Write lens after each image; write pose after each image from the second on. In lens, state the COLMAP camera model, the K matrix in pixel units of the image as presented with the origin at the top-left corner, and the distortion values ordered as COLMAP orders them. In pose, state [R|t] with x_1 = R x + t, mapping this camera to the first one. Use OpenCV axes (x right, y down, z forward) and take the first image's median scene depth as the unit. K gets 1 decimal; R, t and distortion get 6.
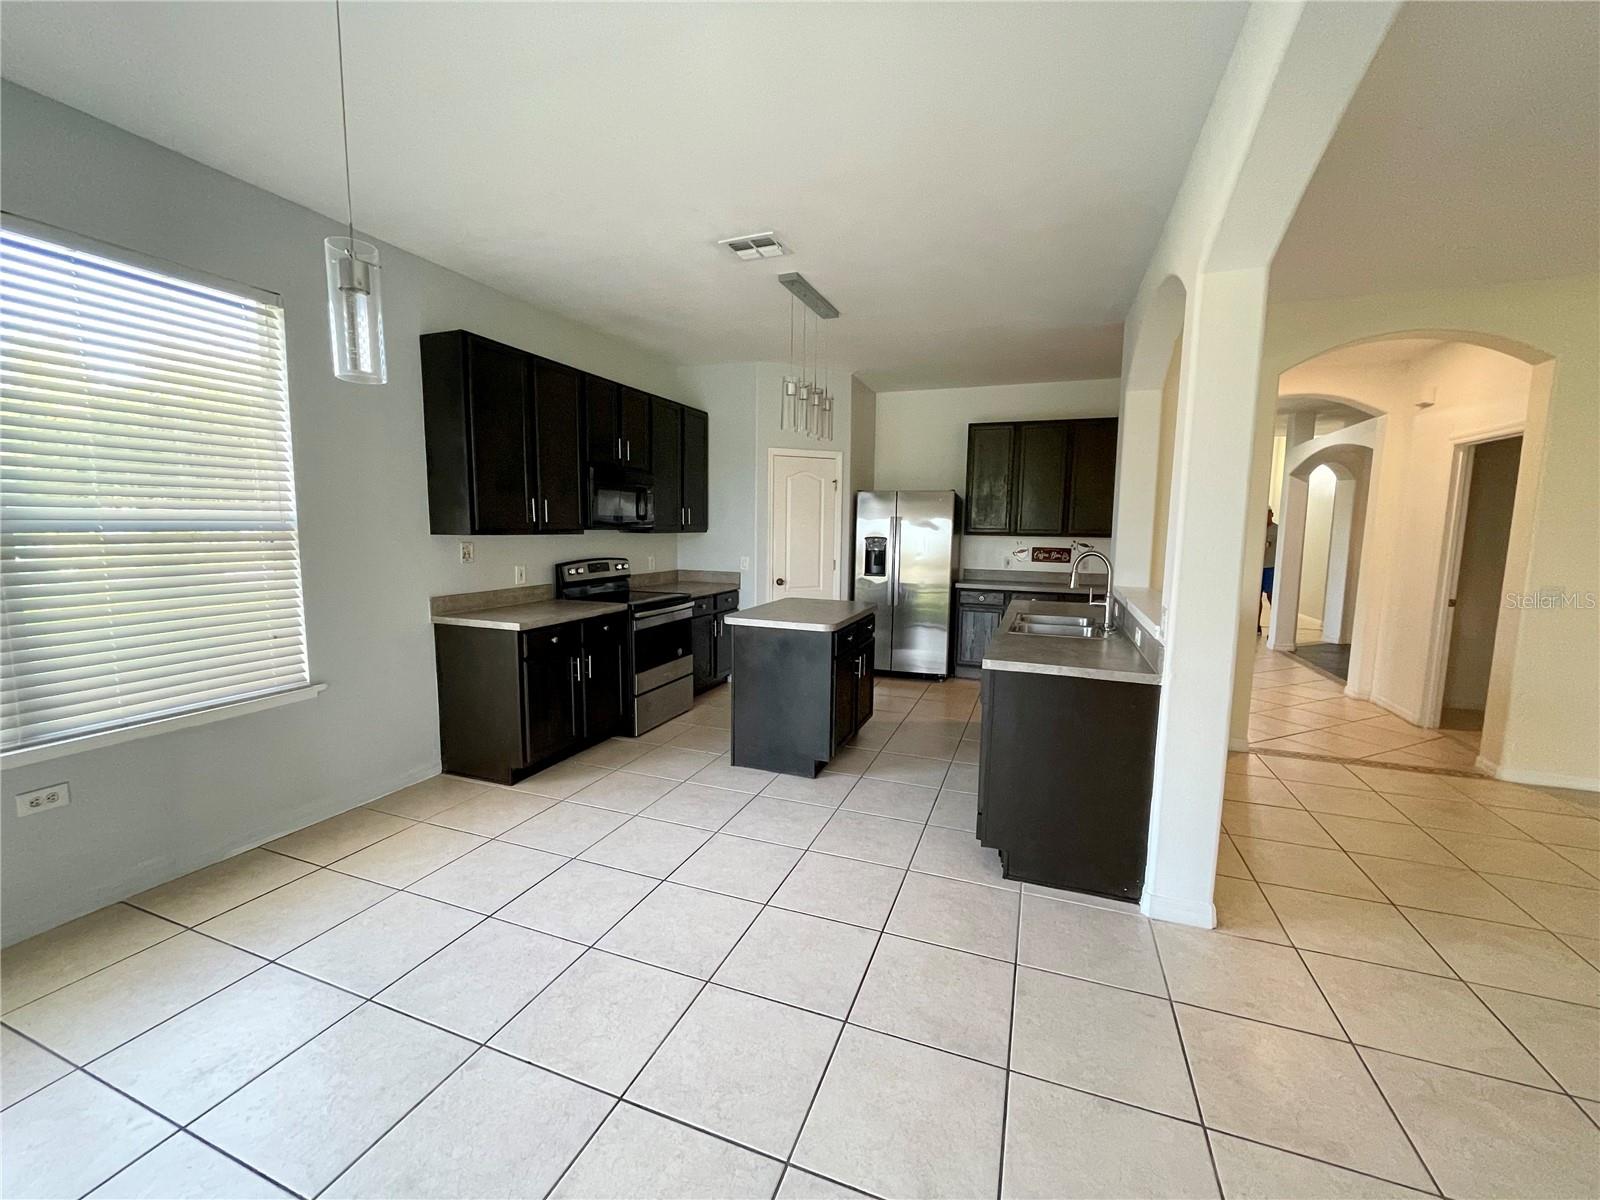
lens RADIAL K [[648.3, 0, 801.5], [0, 648.3, 598.8], [0, 0, 1]] dist [0.001363, 0.000234]
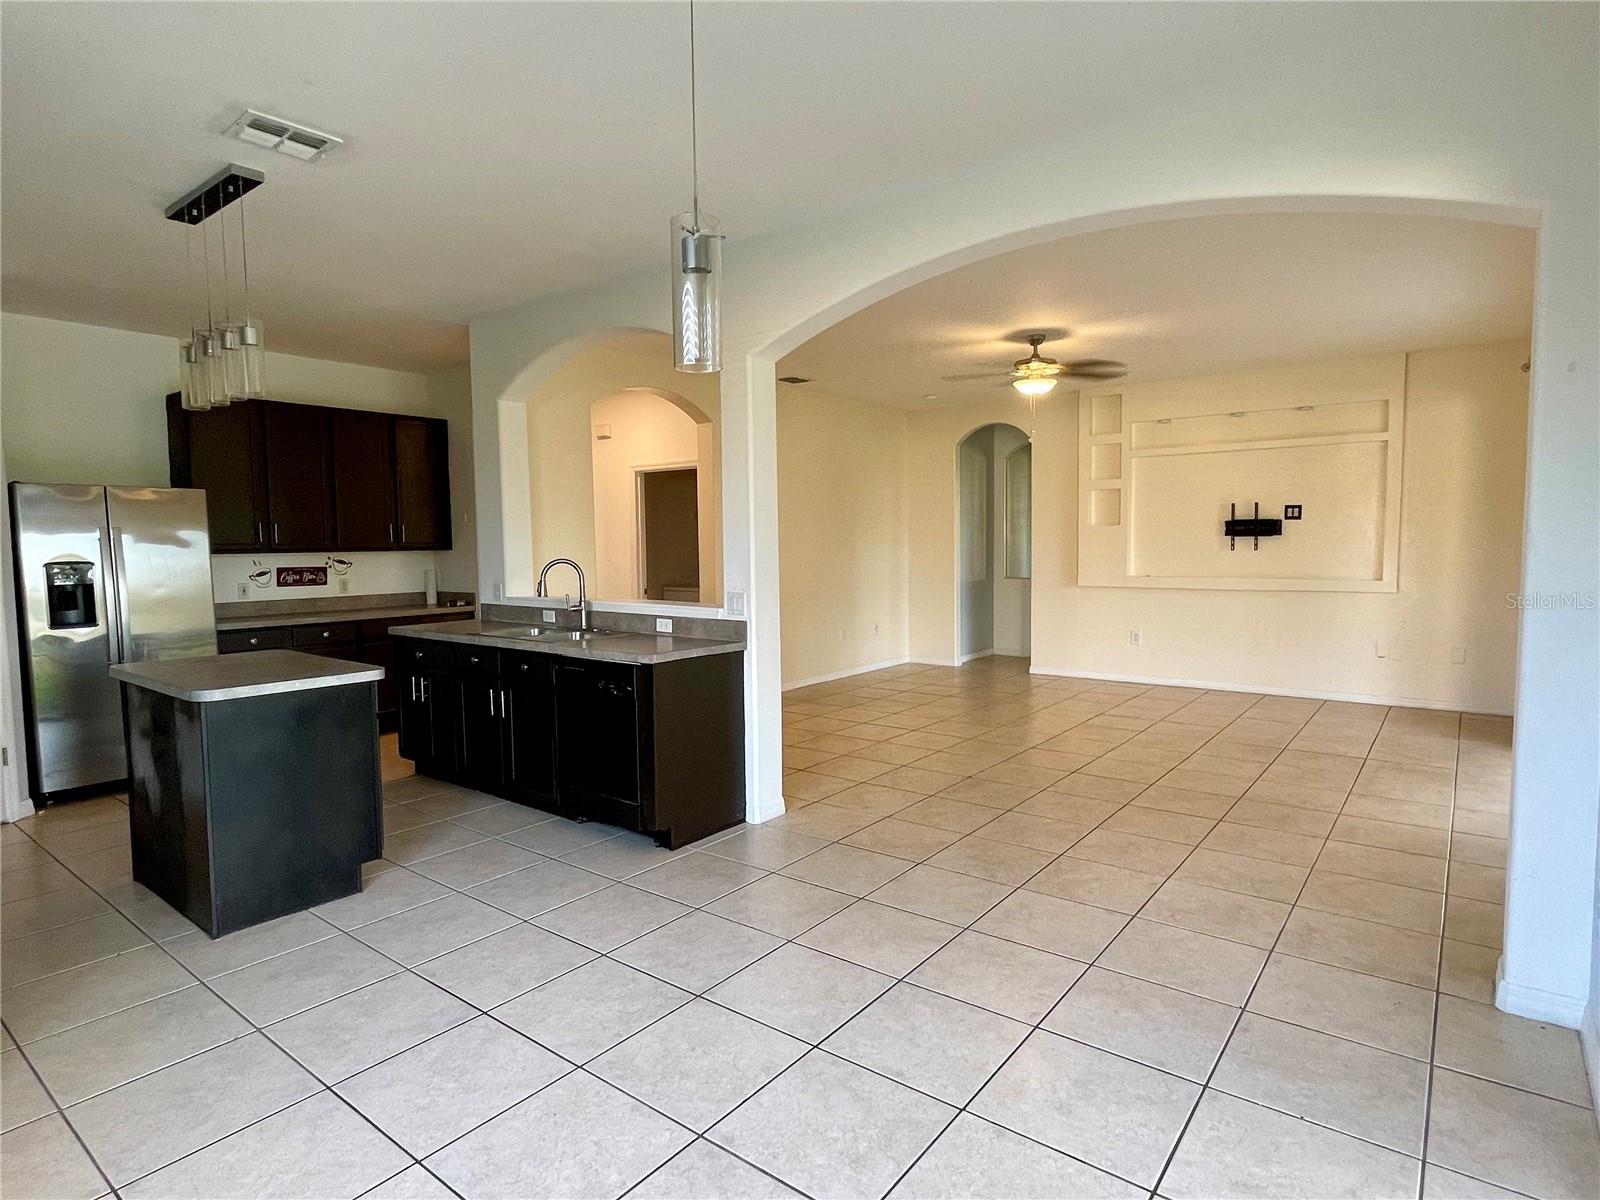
lens RADIAL K [[868.2, 0, 805.4], [0, 868.2, 601.4], [0, 0, 1]] dist [-0.006166, -0.000426]
pose [[0.288617, -0.084612, 0.953699, -0.443045], [0.124301, 0.990969, 0.050301, -0.016319], [-0.949342, 0.104028, 0.296528, 0.134994]]
